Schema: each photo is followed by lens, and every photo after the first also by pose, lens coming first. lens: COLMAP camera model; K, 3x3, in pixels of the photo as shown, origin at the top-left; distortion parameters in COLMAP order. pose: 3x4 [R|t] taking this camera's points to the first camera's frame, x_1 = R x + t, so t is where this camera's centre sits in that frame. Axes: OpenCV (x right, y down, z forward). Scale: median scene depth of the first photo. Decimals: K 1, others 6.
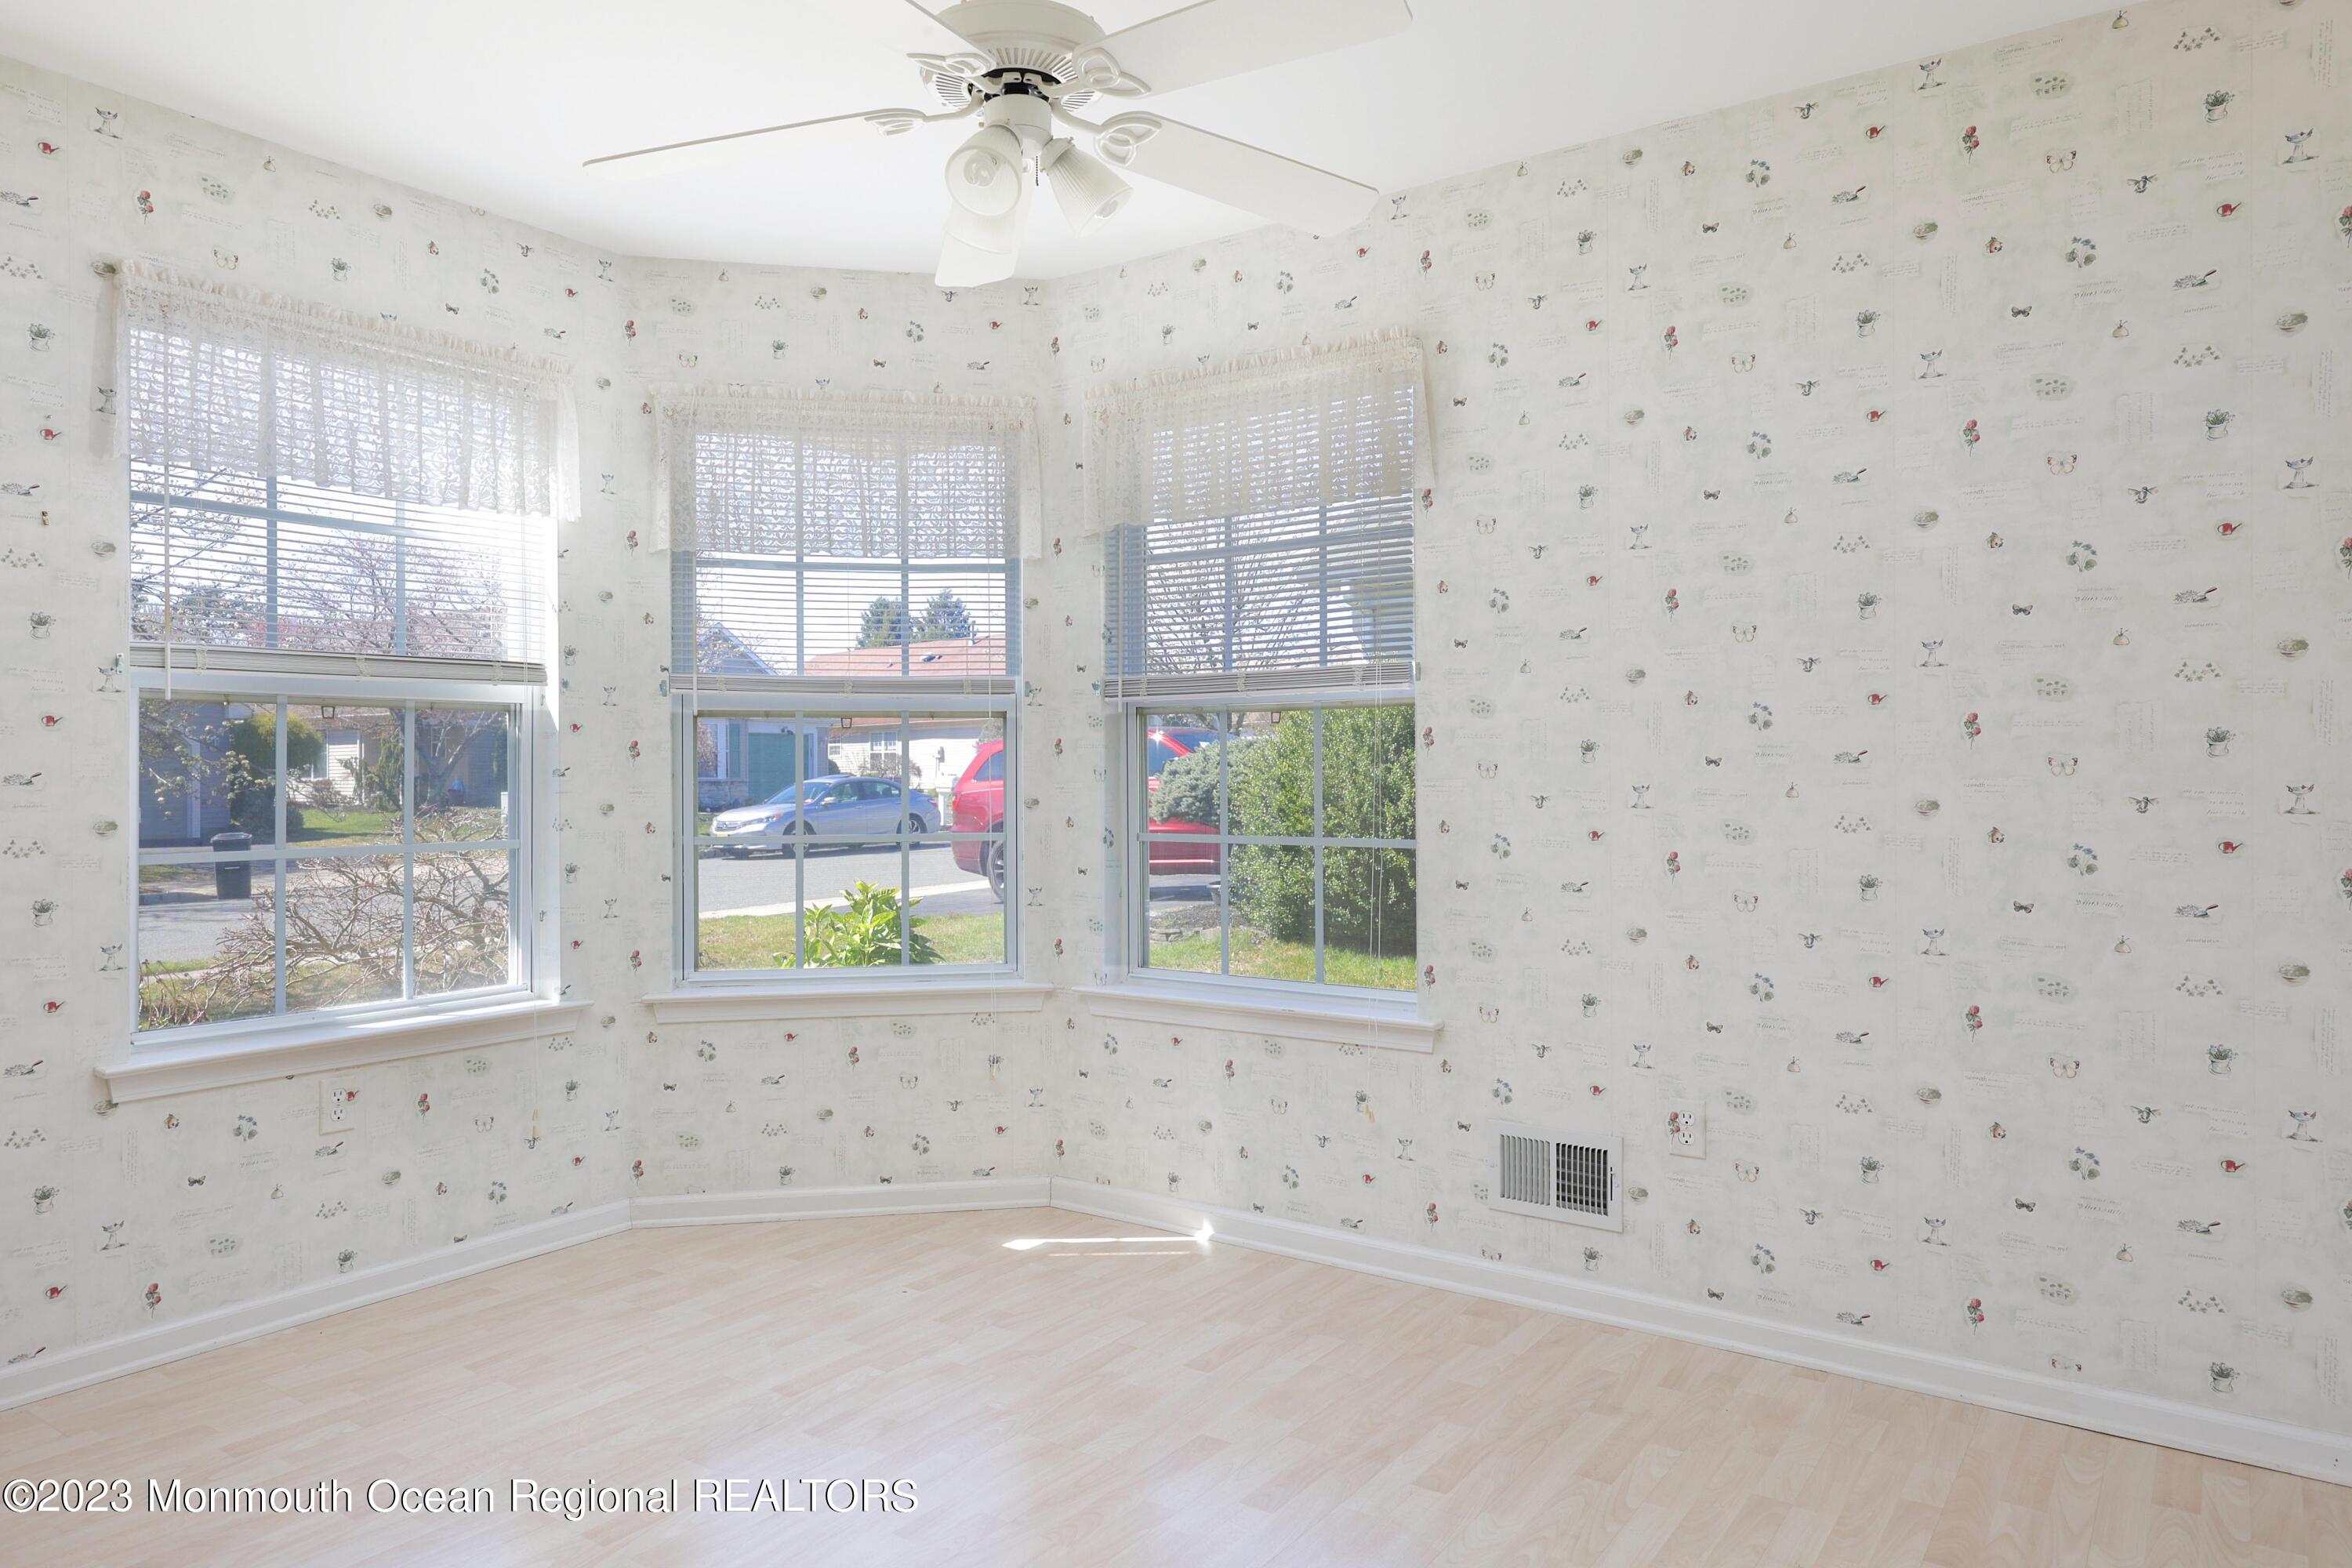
lens RADIAL K [[1491.1, 0, 1169.4], [0, 1491.1, 775.6], [0, 0, 1]] dist [-0.004203, 0.002699]
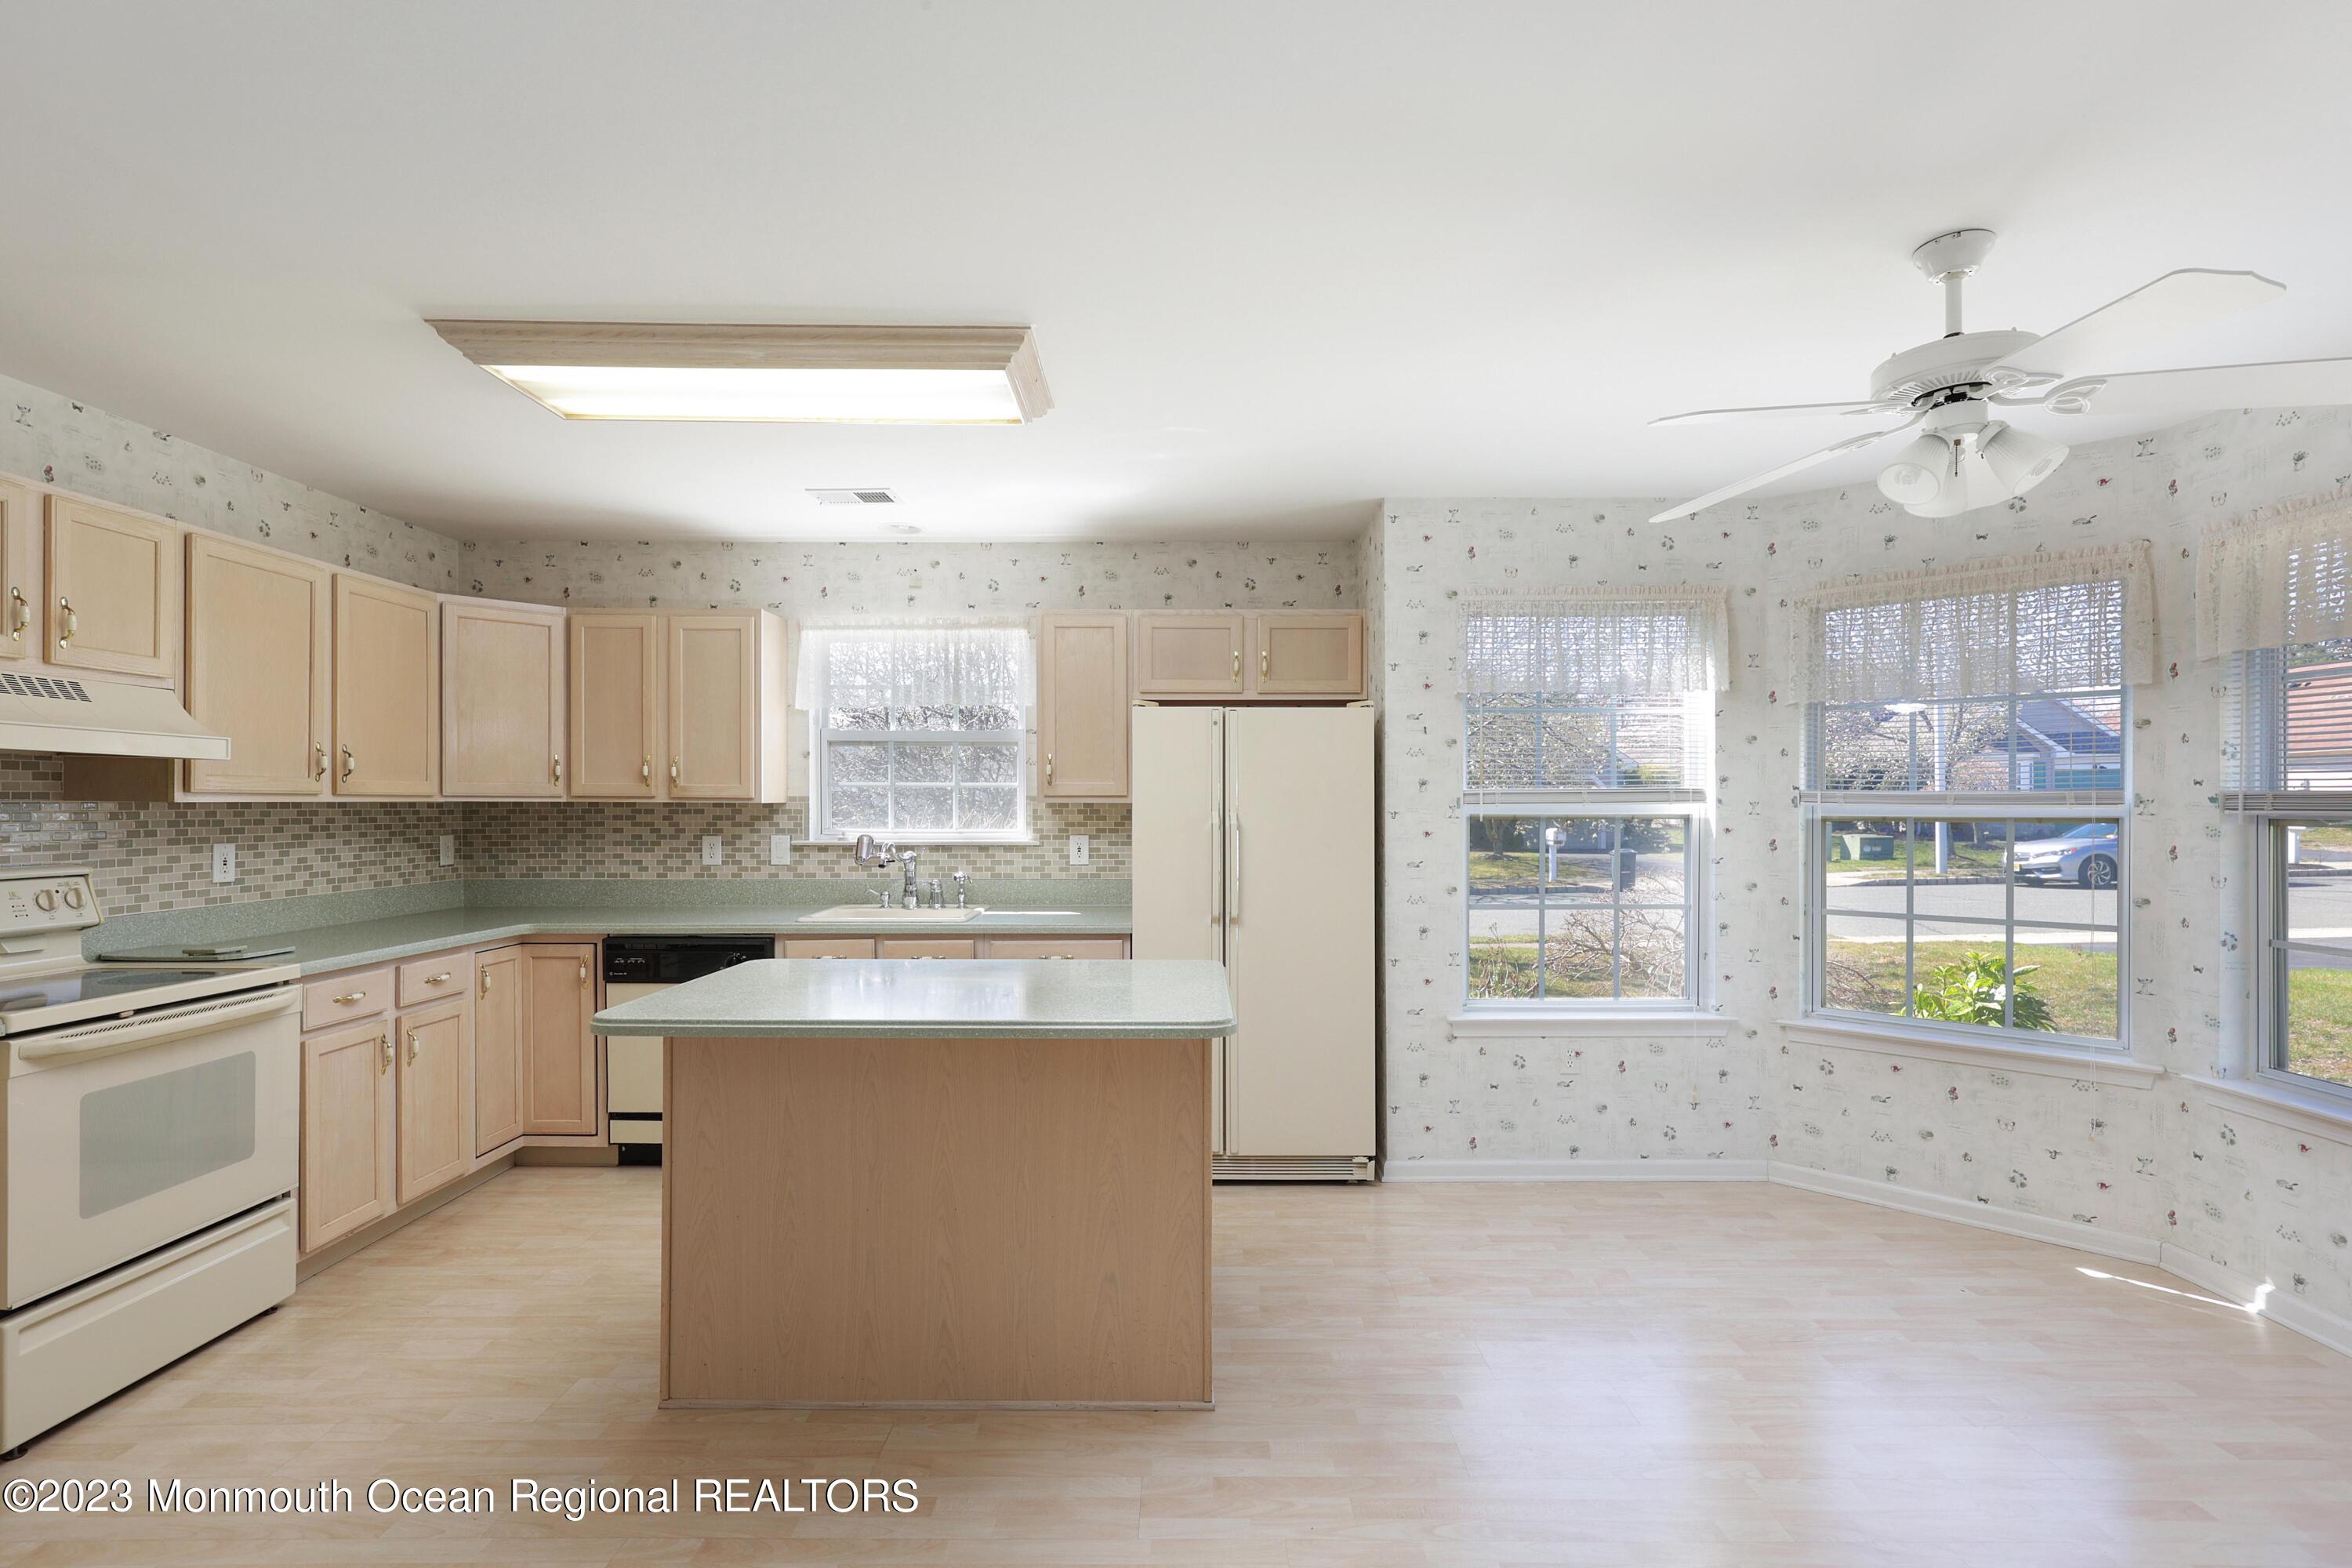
lens RADIAL K [[1120.2, 0, 1179.9], [0, 1120.2, 810.9], [0, 0, 1]] dist [0.005159, 0.000096]
pose [[0.579961, 0.009155, -0.814593, 0.190304], [-0.001107, 0.999945, 0.010450, -0.062947], [0.814644, -0.005159, 0.579939, -0.082415]]
